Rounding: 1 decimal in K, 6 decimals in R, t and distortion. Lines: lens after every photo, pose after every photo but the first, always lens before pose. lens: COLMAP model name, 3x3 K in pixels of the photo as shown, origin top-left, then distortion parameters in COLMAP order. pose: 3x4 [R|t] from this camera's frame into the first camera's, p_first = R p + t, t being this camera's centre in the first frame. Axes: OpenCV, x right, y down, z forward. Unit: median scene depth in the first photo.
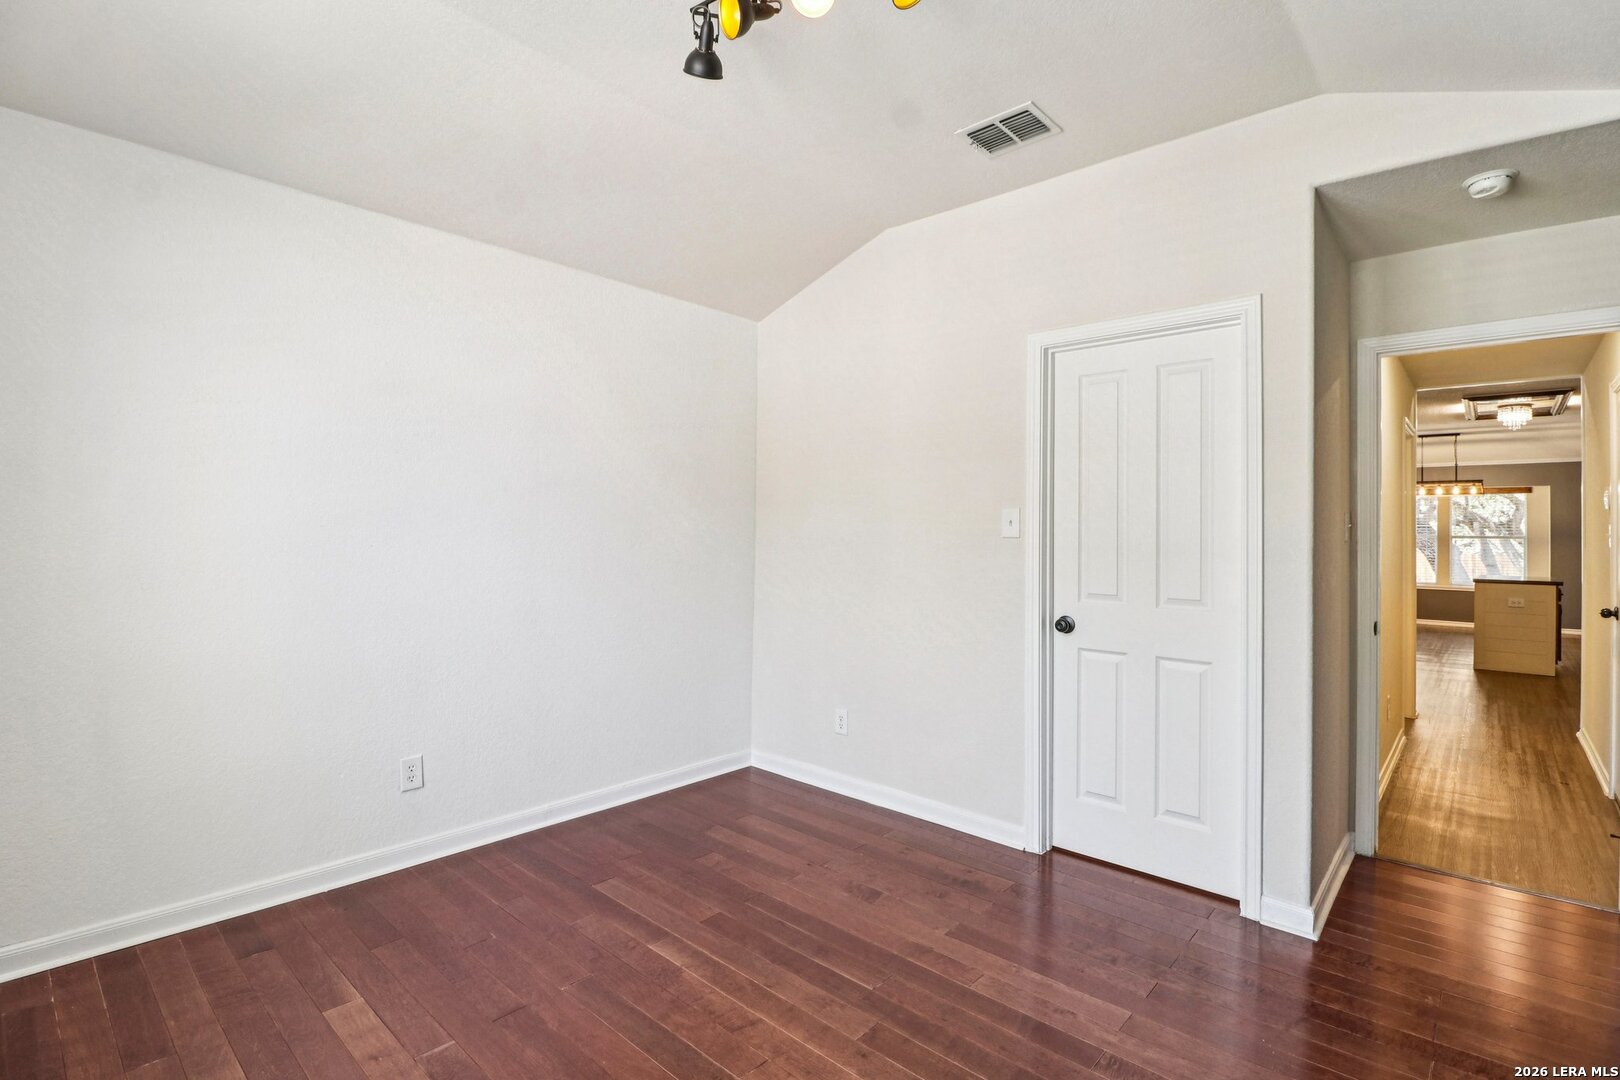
lens RADIAL K [[771.2, 0, 793.2], [0, 771.2, 526.0], [0, 0, 1]] dist [0.001194, -0.014098]
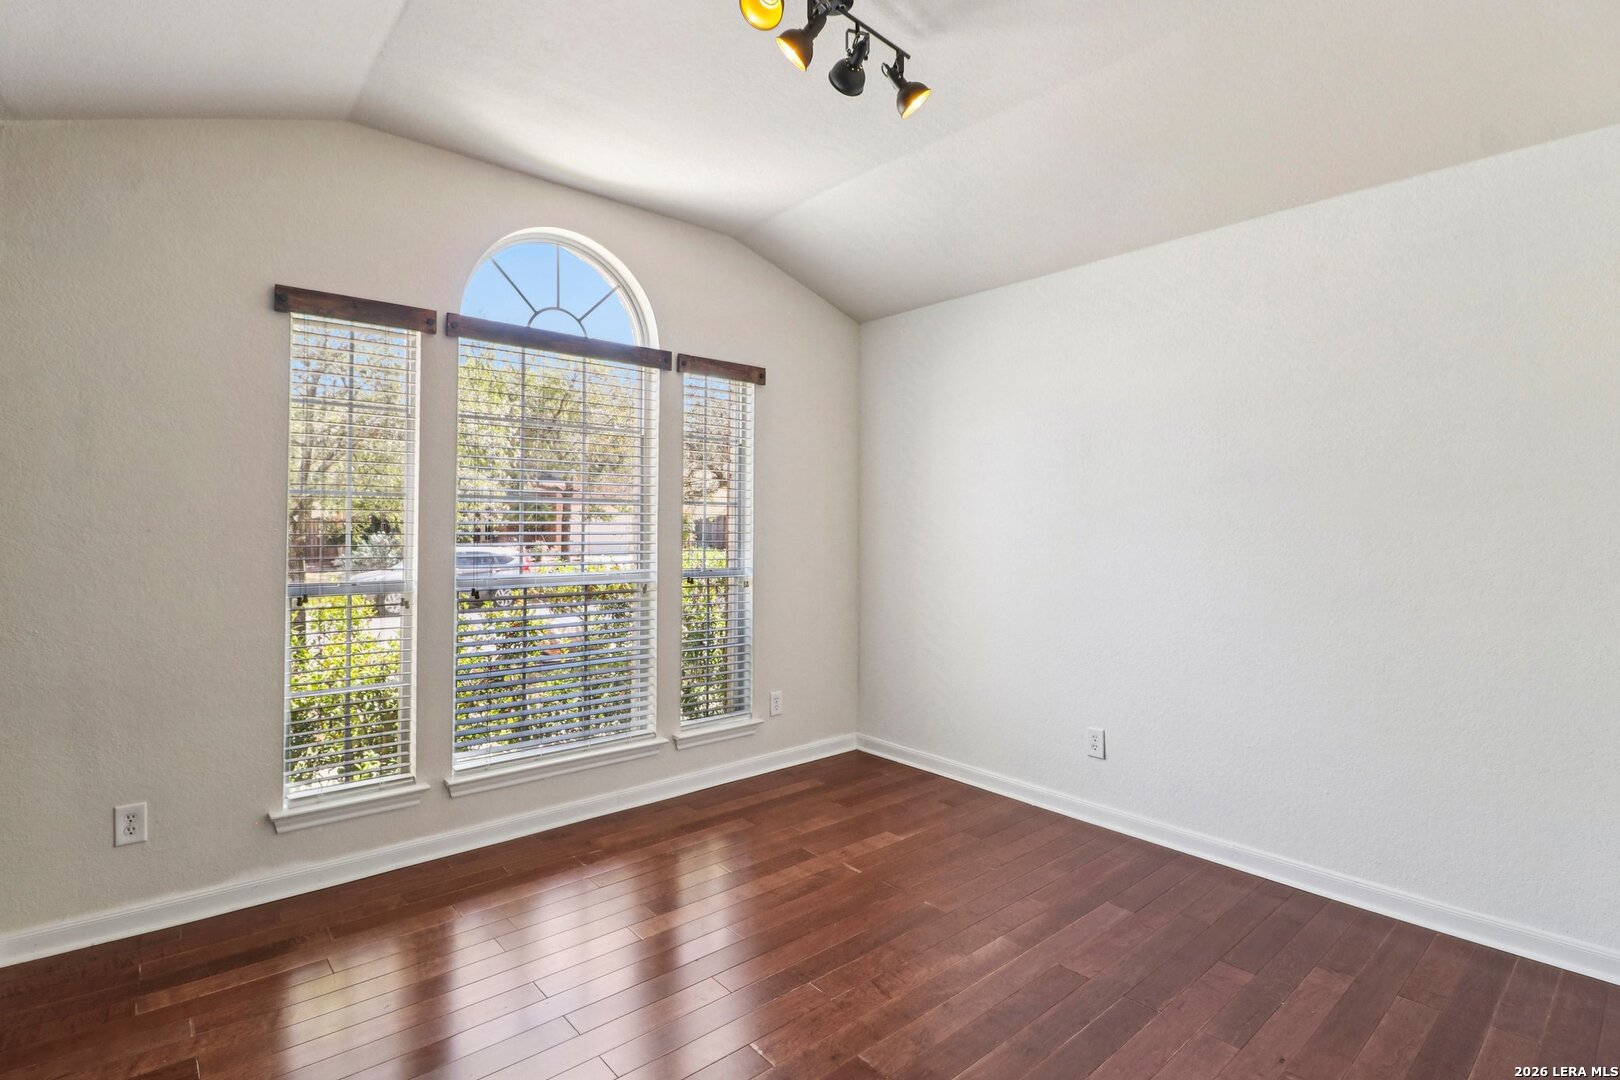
lens RADIAL K [[771.2, 0, 793.2], [0, 771.2, 526.0], [0, 0, 1]] dist [0.001194, -0.014098]
pose [[-0.115335, -0.013960, -0.993229, 0.759697], [-0.005285, 0.999896, -0.013440, 0.018528], [0.993313, 0.003699, -0.115397, 0.747408]]
